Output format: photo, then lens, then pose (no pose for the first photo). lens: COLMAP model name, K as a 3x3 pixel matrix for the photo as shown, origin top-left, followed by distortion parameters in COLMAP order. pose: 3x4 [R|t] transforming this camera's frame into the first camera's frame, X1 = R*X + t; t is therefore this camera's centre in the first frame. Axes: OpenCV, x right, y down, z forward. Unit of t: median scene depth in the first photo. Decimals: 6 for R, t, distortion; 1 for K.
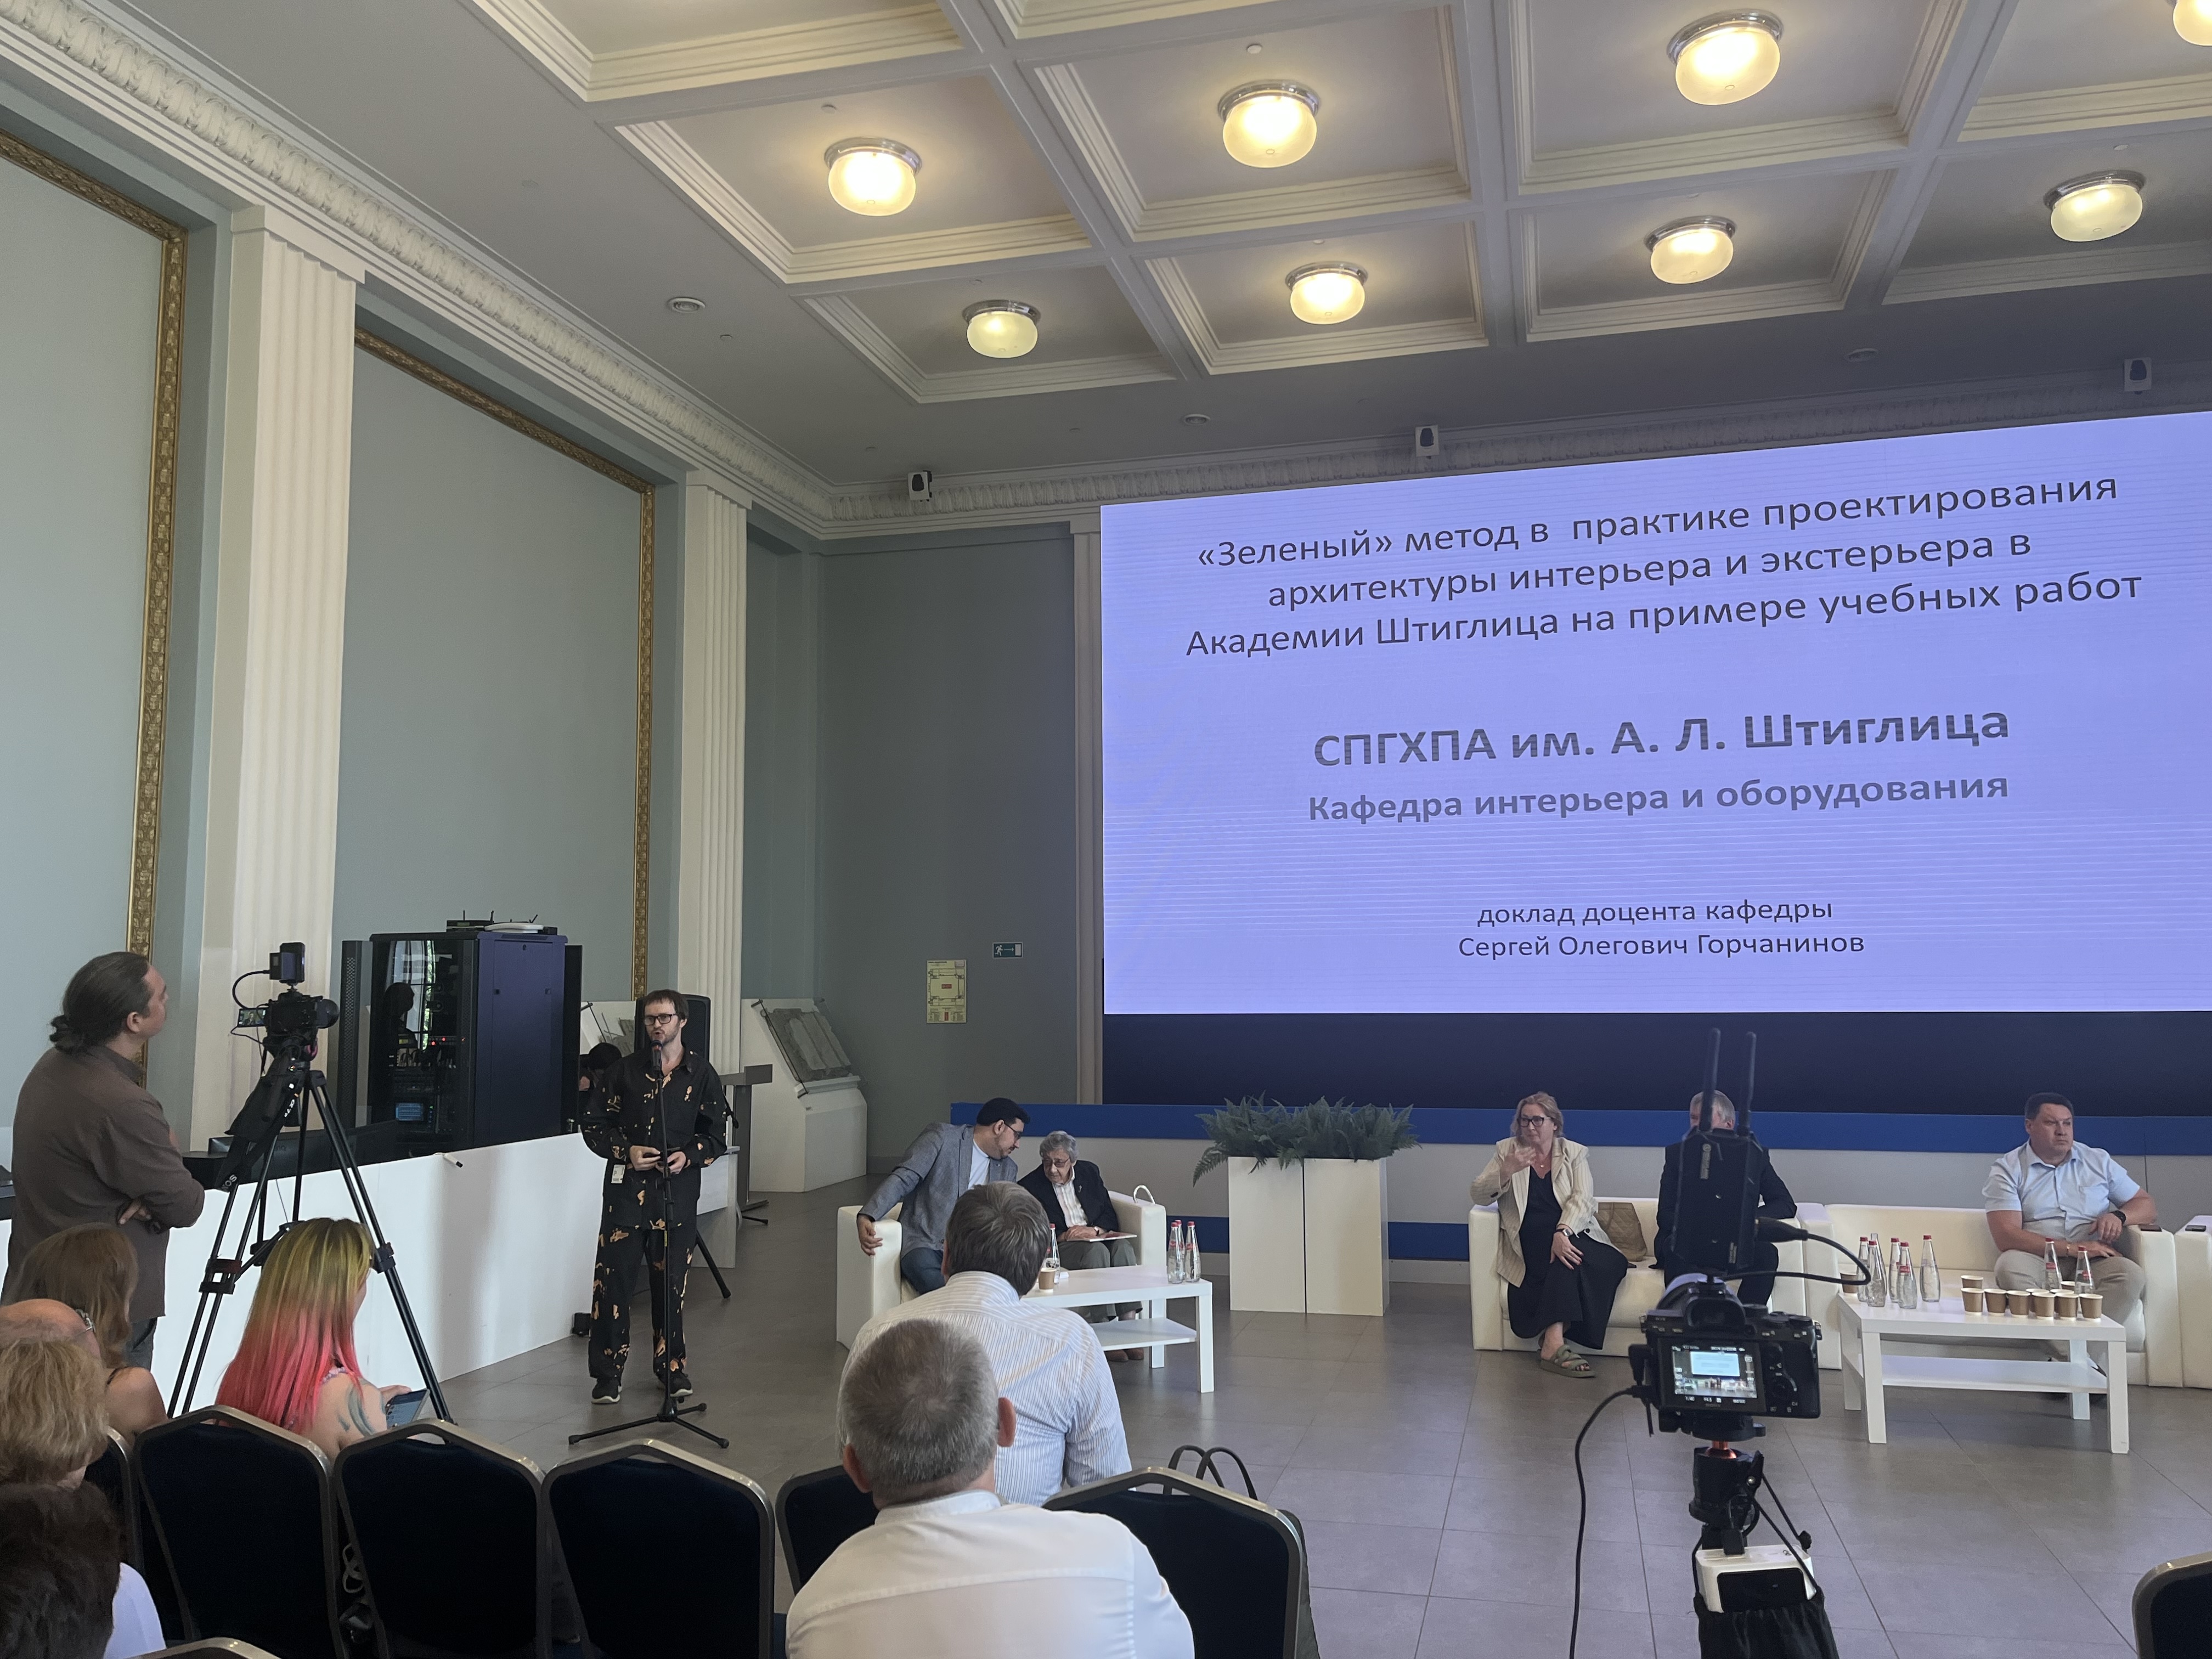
lens RADIAL K [[1668.4, 0, 1140.2], [0, 1668.4, 830.3], [0, 0, 1]] dist [0.004272, -0.105076]
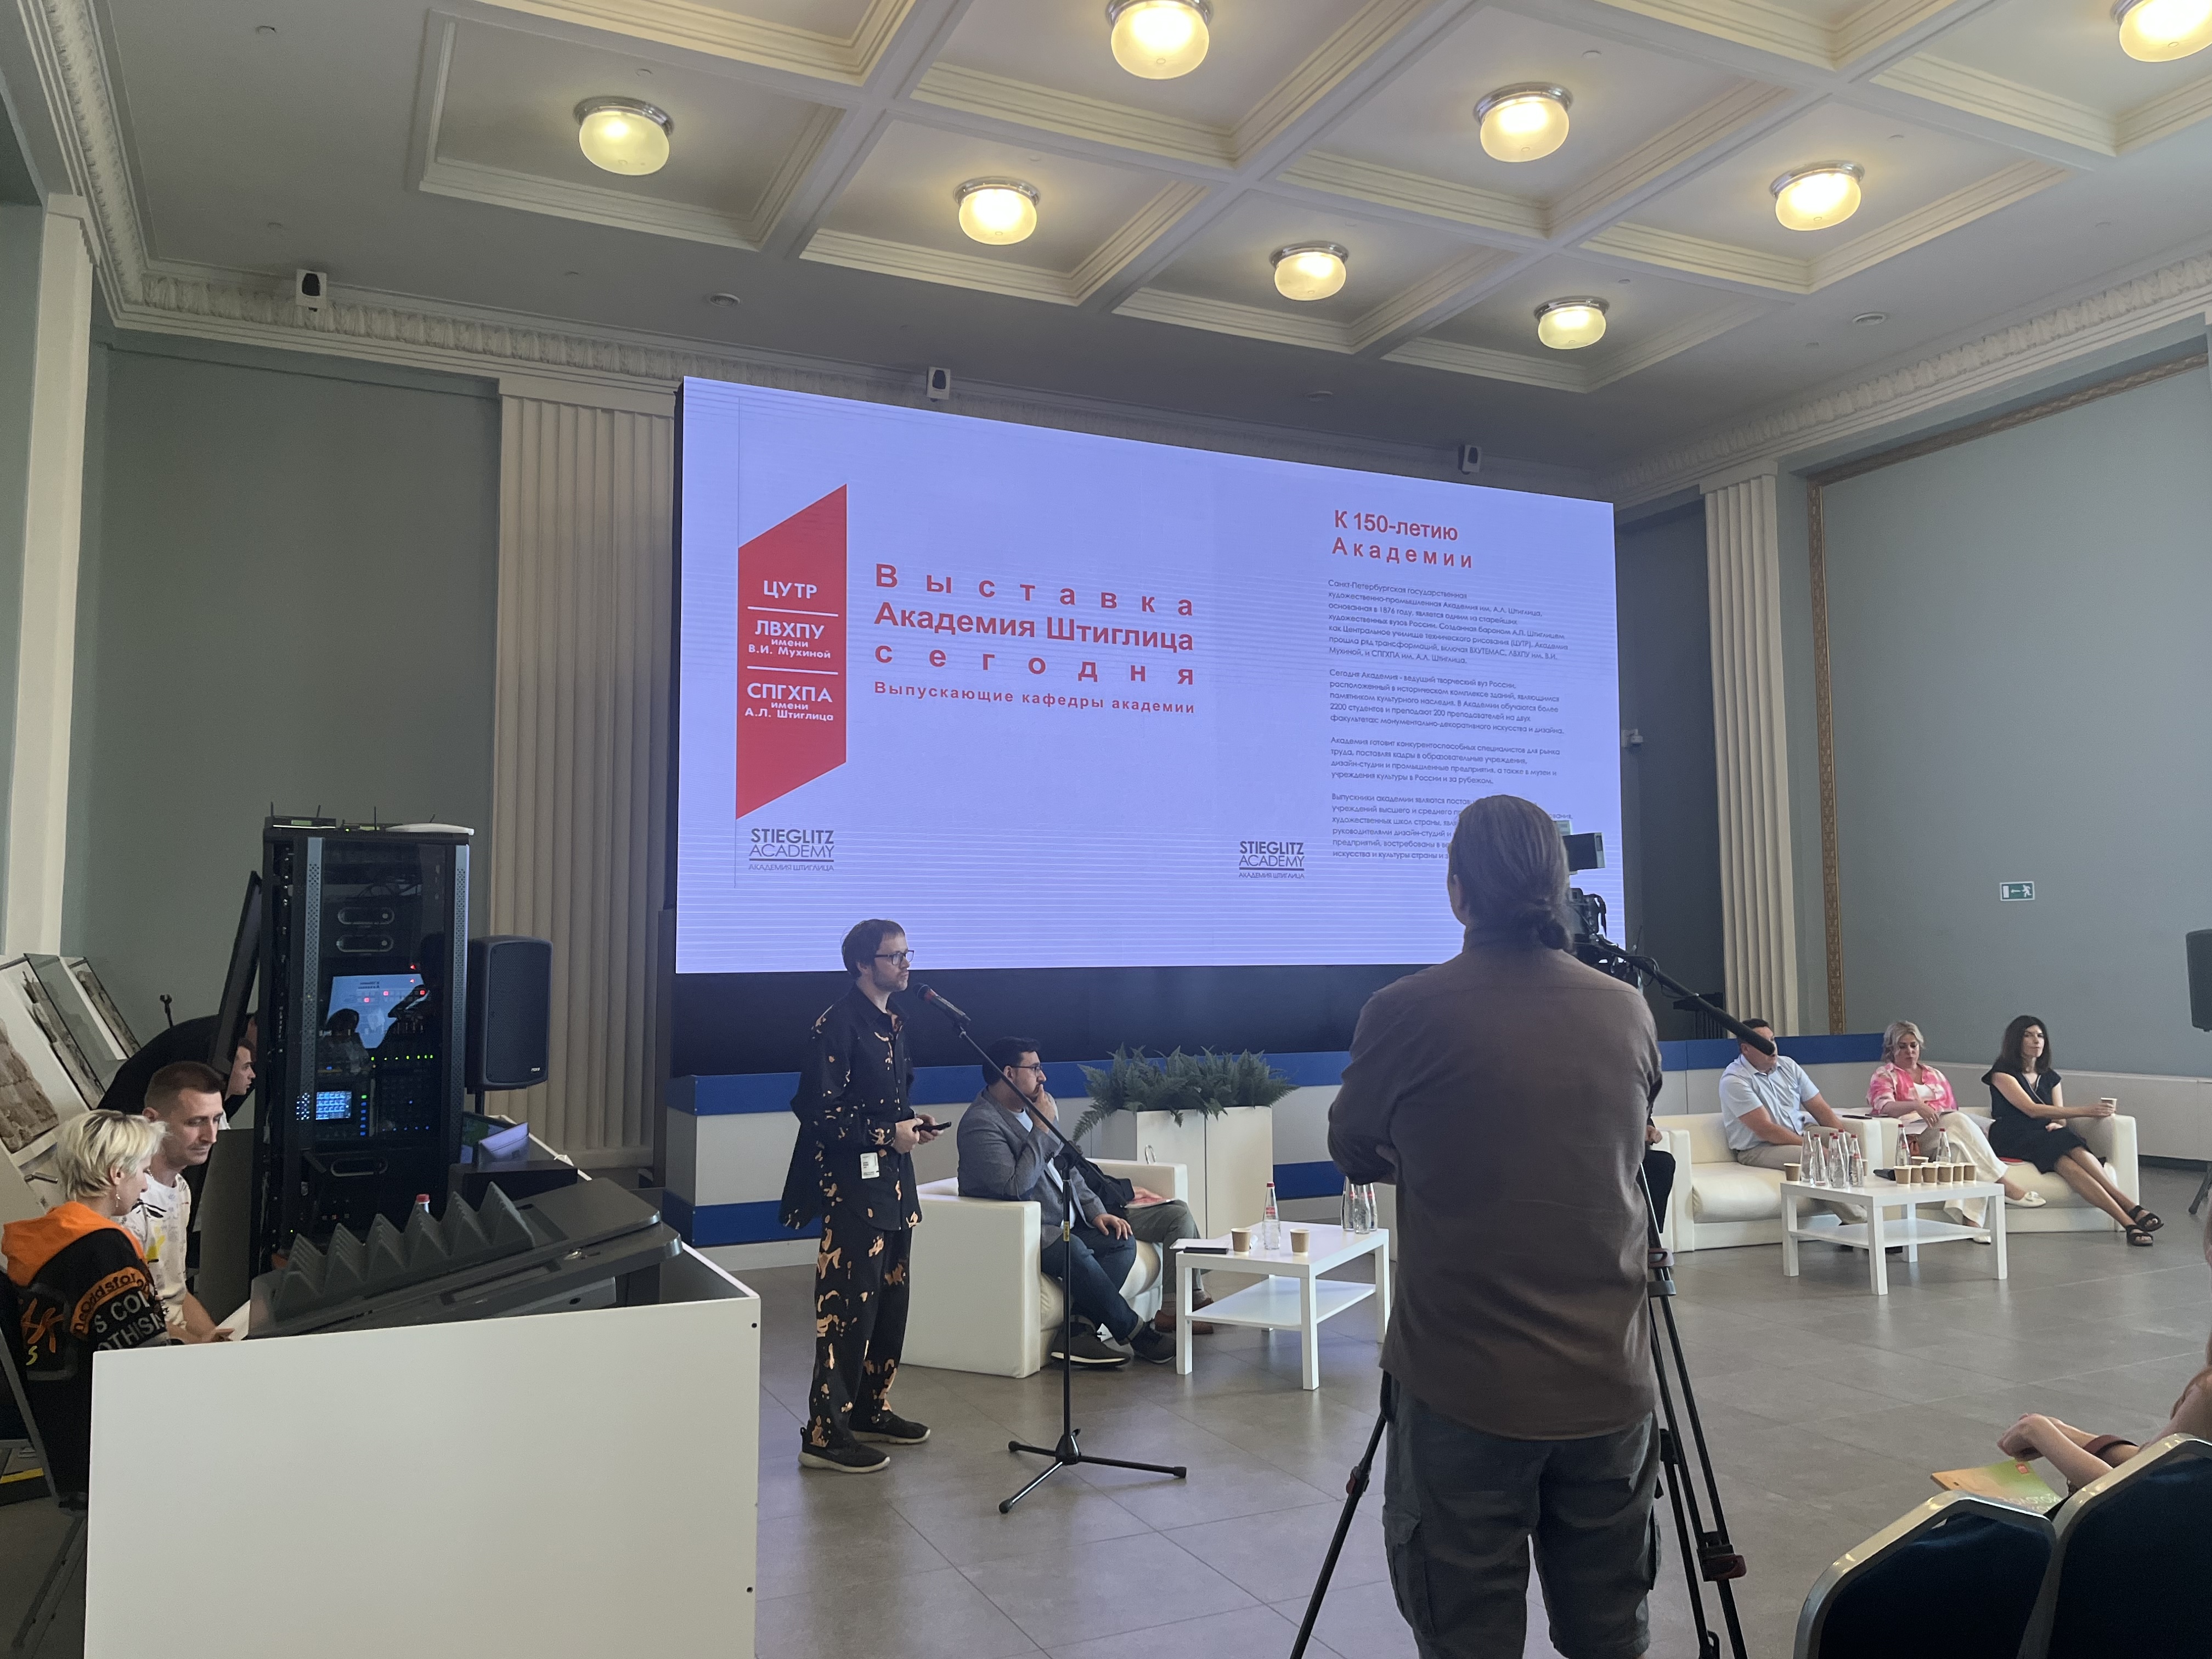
lens RADIAL K [[1668.4, 0, 1140.2], [0, 1668.4, 830.3], [0, 0, 1]] dist [0.004272, -0.105076]
pose [[0.757408, 0.060294, 0.650152, -0.440859], [-0.065271, 0.997731, -0.016490, 0.041405], [-0.649671, -0.029946, 0.759625, 0.225310]]
